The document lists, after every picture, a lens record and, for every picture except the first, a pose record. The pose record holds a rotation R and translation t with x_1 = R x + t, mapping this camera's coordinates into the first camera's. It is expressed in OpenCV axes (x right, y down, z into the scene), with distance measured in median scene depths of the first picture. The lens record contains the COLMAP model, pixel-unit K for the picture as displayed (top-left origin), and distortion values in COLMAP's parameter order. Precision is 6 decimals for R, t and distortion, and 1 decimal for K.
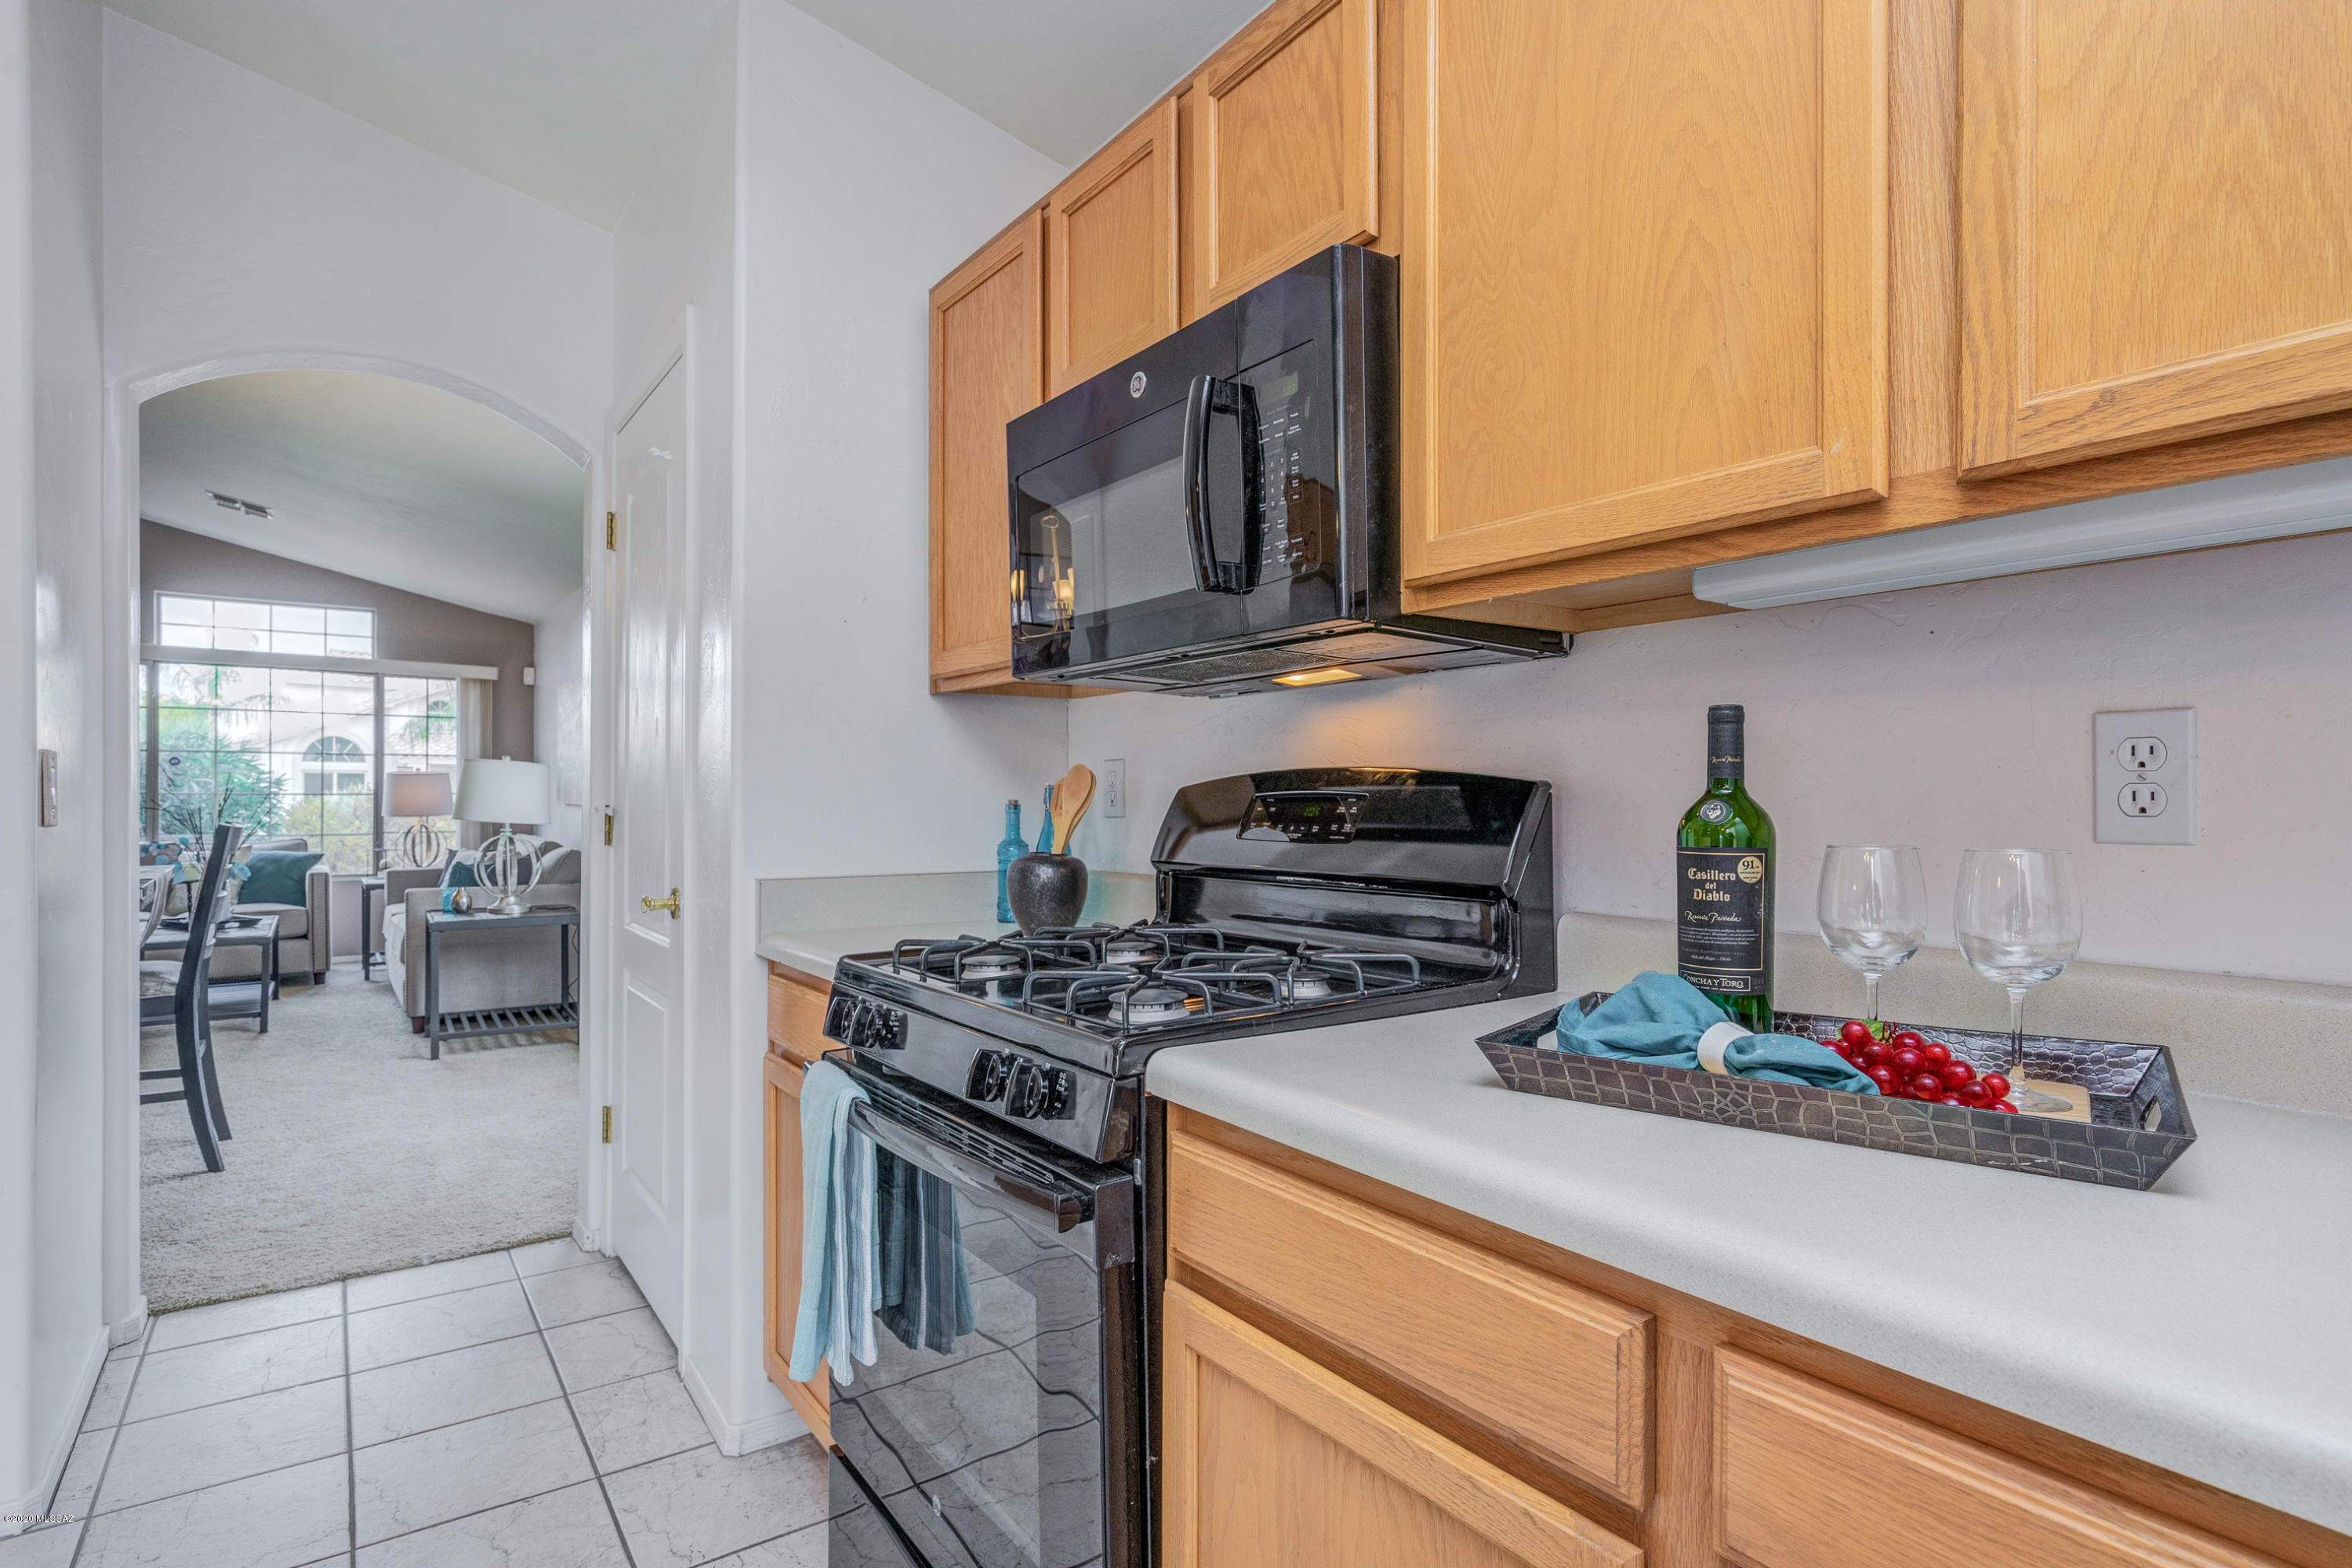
lens RADIAL K [[1225.4, 0, 1187.7], [0, 1225.4, 790.3], [0, 0, 1]] dist [-0.001802, -0.001219]
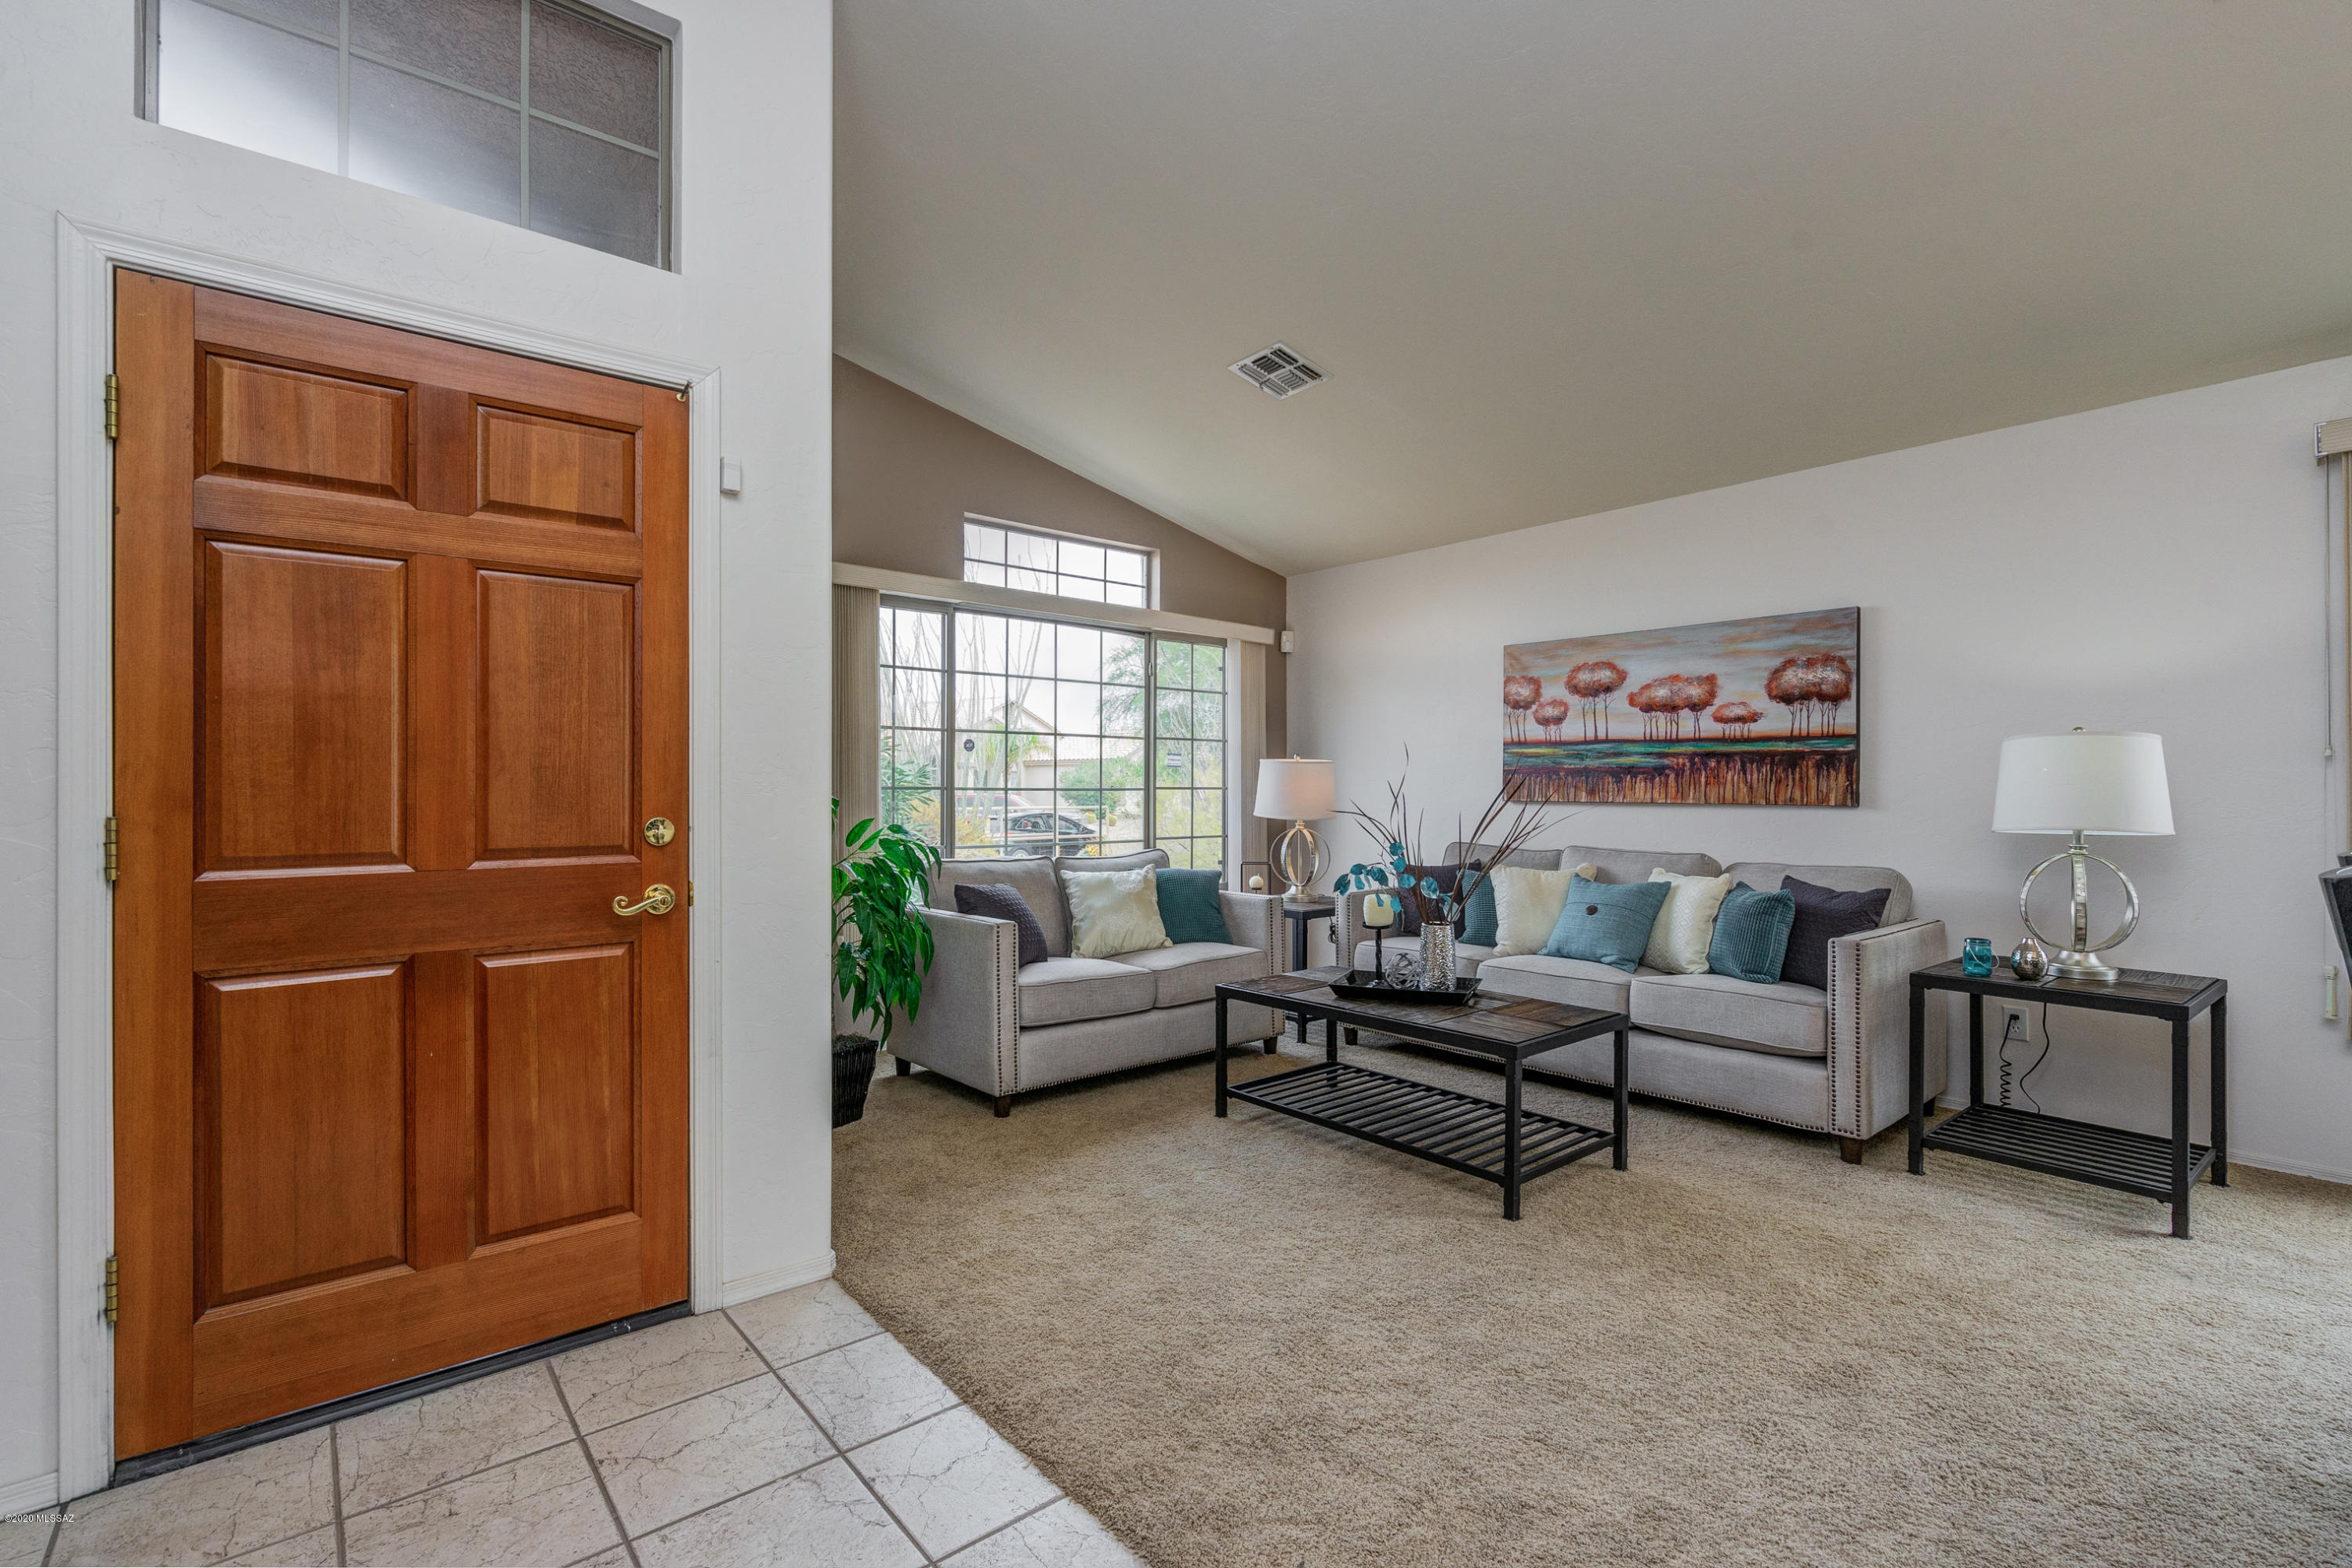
lens RADIAL K [[1080.0, 0, 1172.0], [0, 1080.0, 785.5], [0, 0, 1]] dist [0.002893, 0.001191]
pose [[0.996575, -0.001622, 0.082672, -2.796973], [0.001790, 0.999996, -0.001964, 0.008913], [-0.082669, 0.002106, 0.996575, 1.264058]]
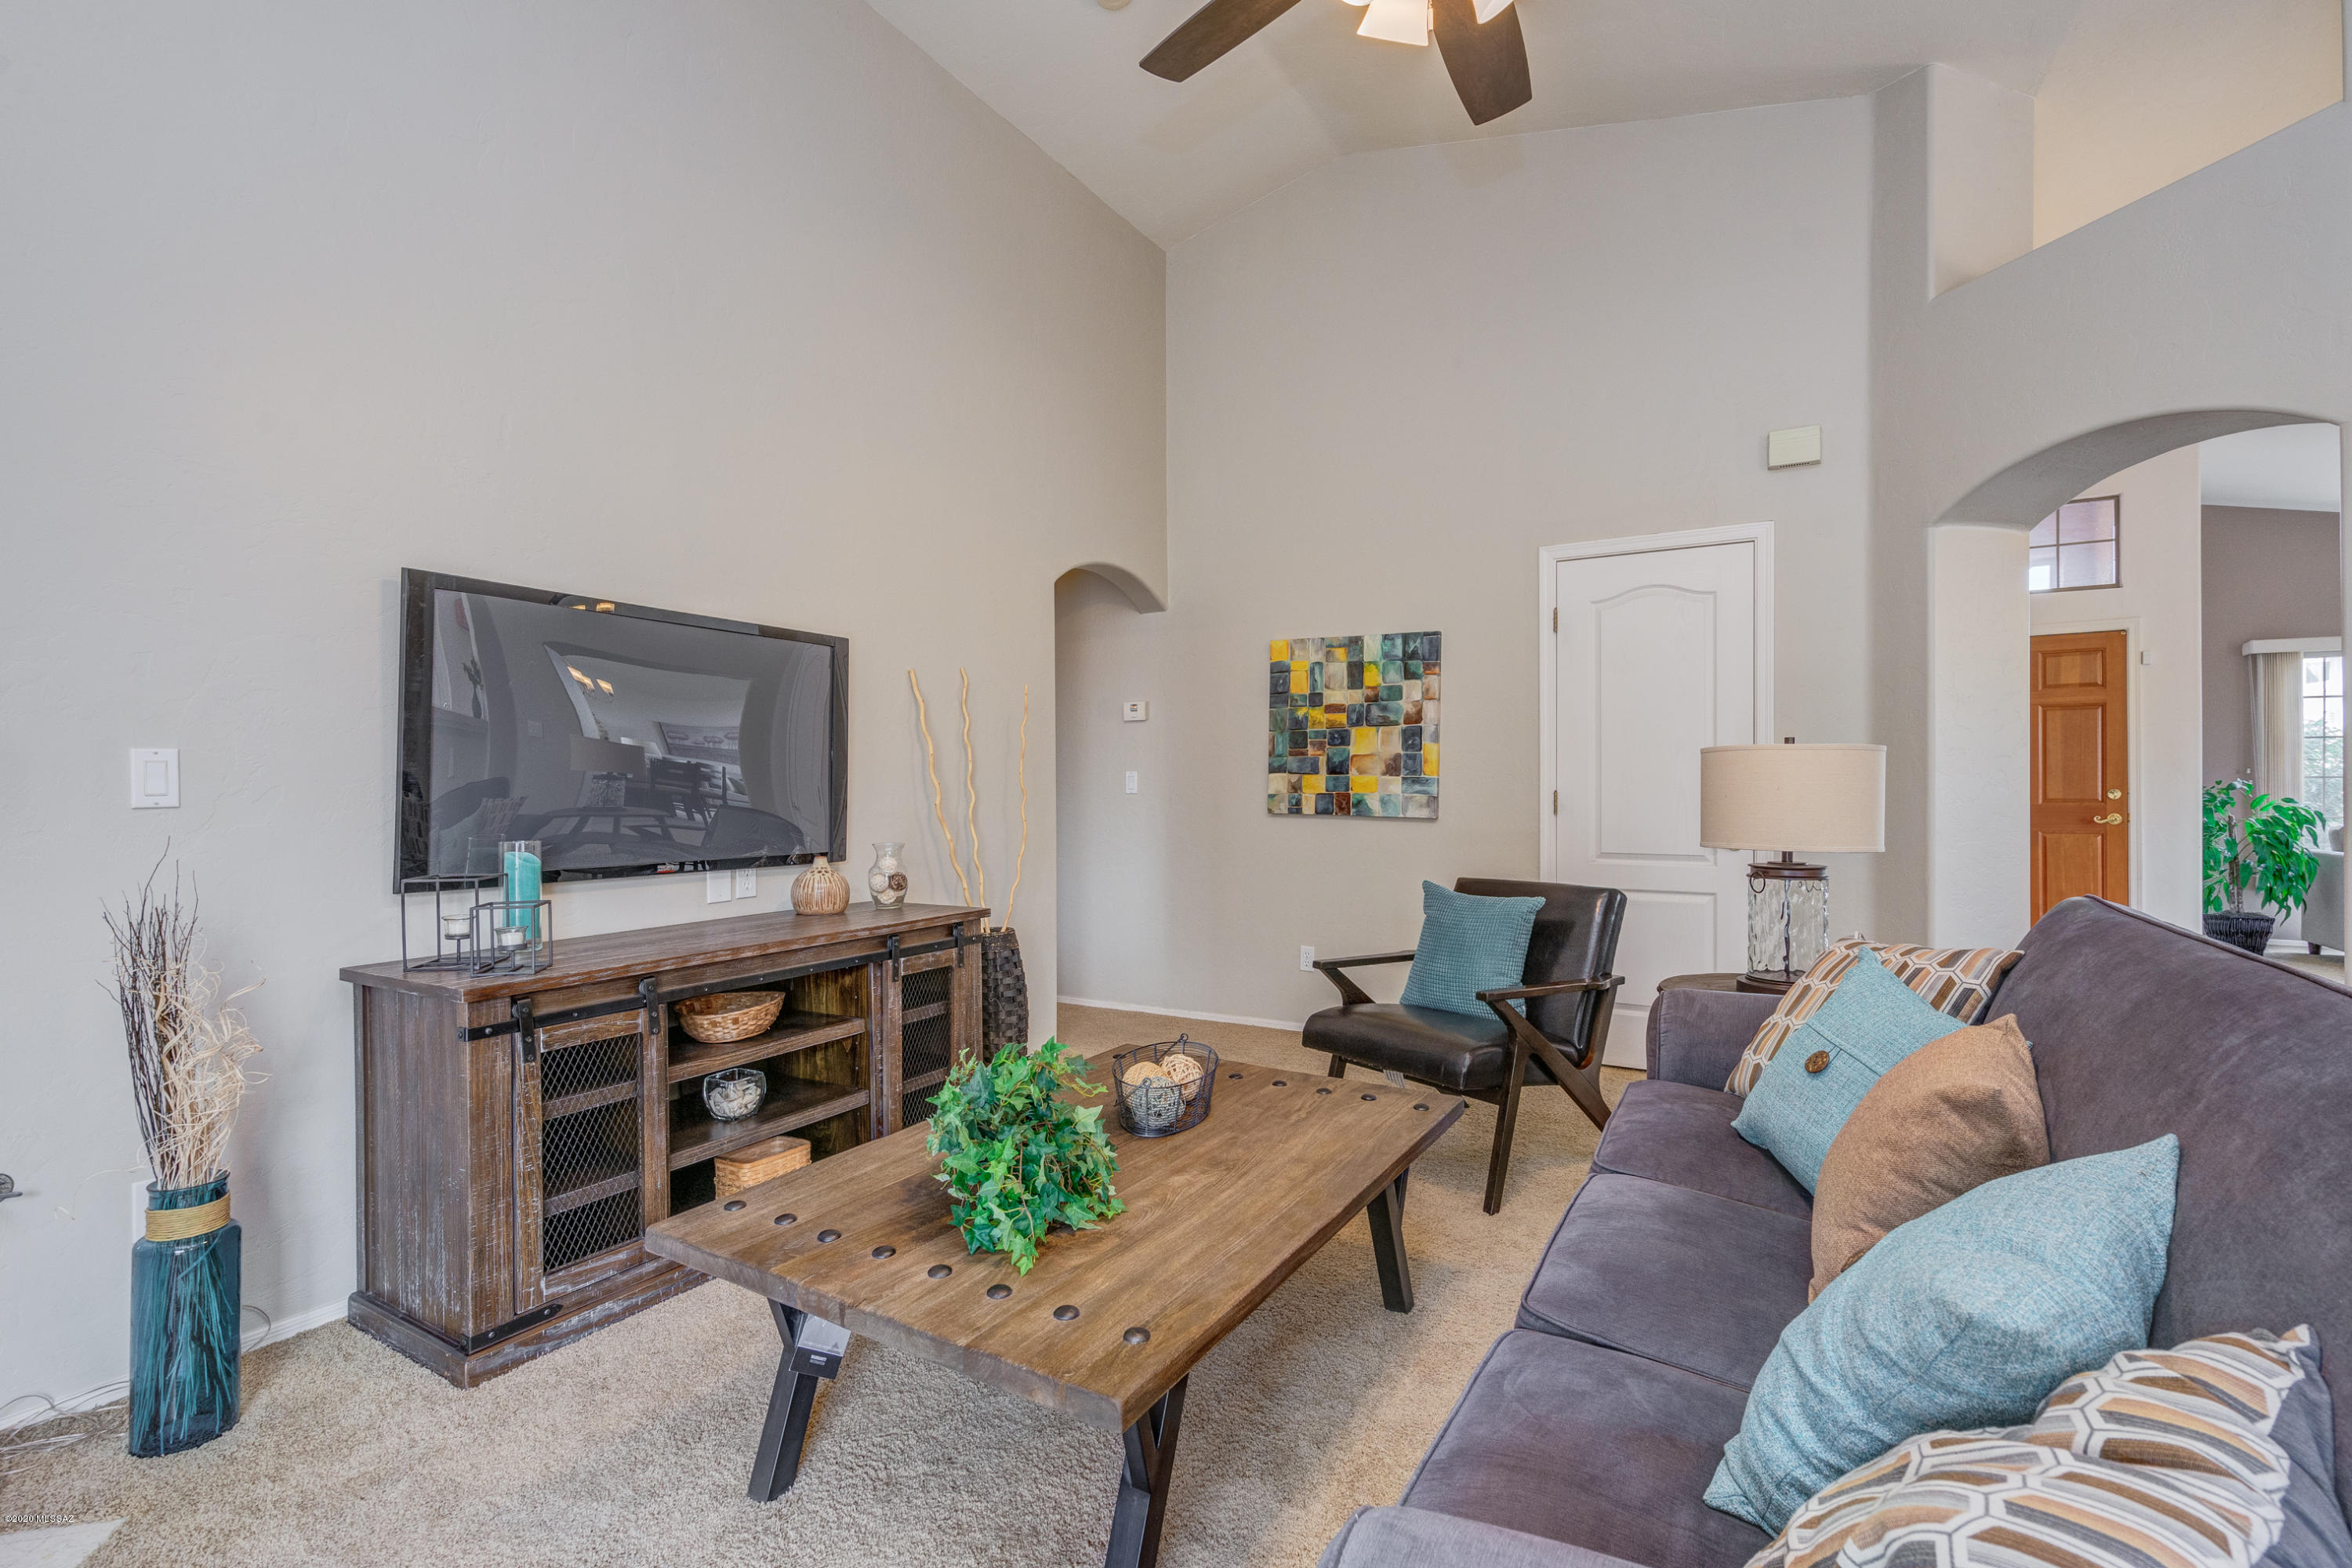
lens RADIAL K [[1080.0, 0, 1175.7], [0, 1080.0, 782.4], [0, 0, 1]] dist [0.002893, 0.001191]
pose [[0.427889, -0.004257, -0.903821, -1.624799], [0.007592, 0.999971, -0.001115, 0.002290], [0.903799, -0.006385, 0.427909, -1.236389]]
